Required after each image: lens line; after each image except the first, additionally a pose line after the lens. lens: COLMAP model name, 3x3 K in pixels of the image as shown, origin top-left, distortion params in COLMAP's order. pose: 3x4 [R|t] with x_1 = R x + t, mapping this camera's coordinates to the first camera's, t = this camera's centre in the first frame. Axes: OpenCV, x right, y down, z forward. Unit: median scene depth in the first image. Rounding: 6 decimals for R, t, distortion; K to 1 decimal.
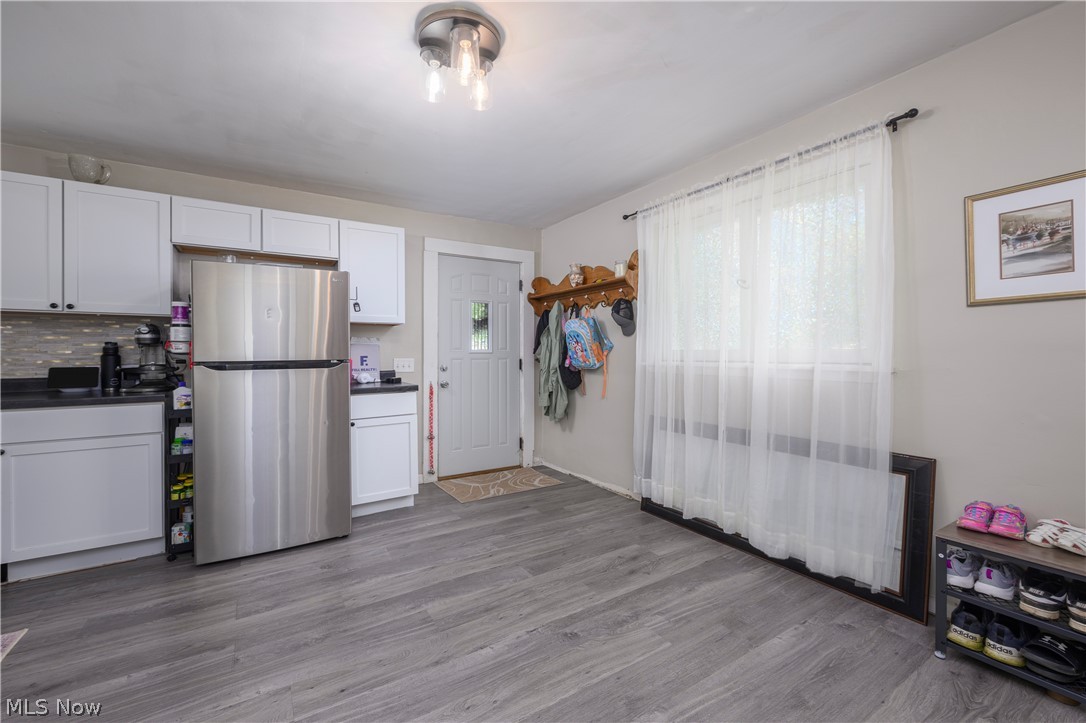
lens RADIAL K [[433.2, 0, 536.9], [0, 433.2, 358.9], [0, 0, 1]] dist [0.000651, 0.000035]
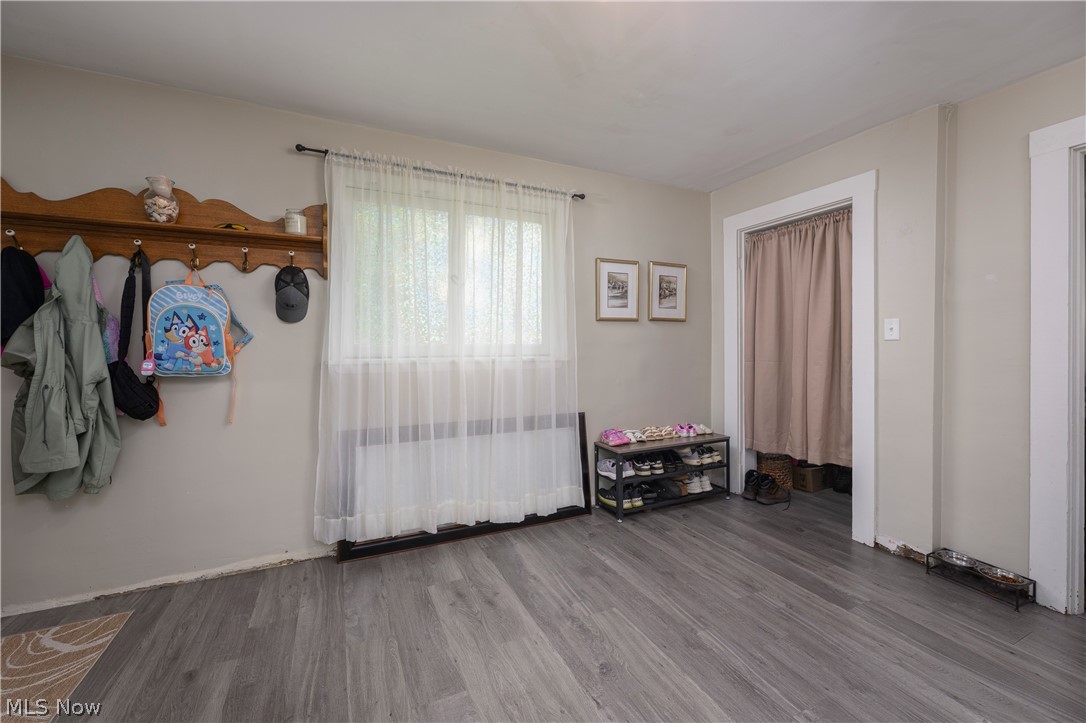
lens RADIAL K [[453.4, 0, 542.6], [0, 453.4, 348.9], [0, 0, 1]] dist [-0.001185, -0.000079]
pose [[0.117584, -0.002907, 0.993059, -0.612945], [0.015922, 0.999873, 0.001041, -0.009566], [-0.992935, 0.015689, 0.117615, 0.730526]]
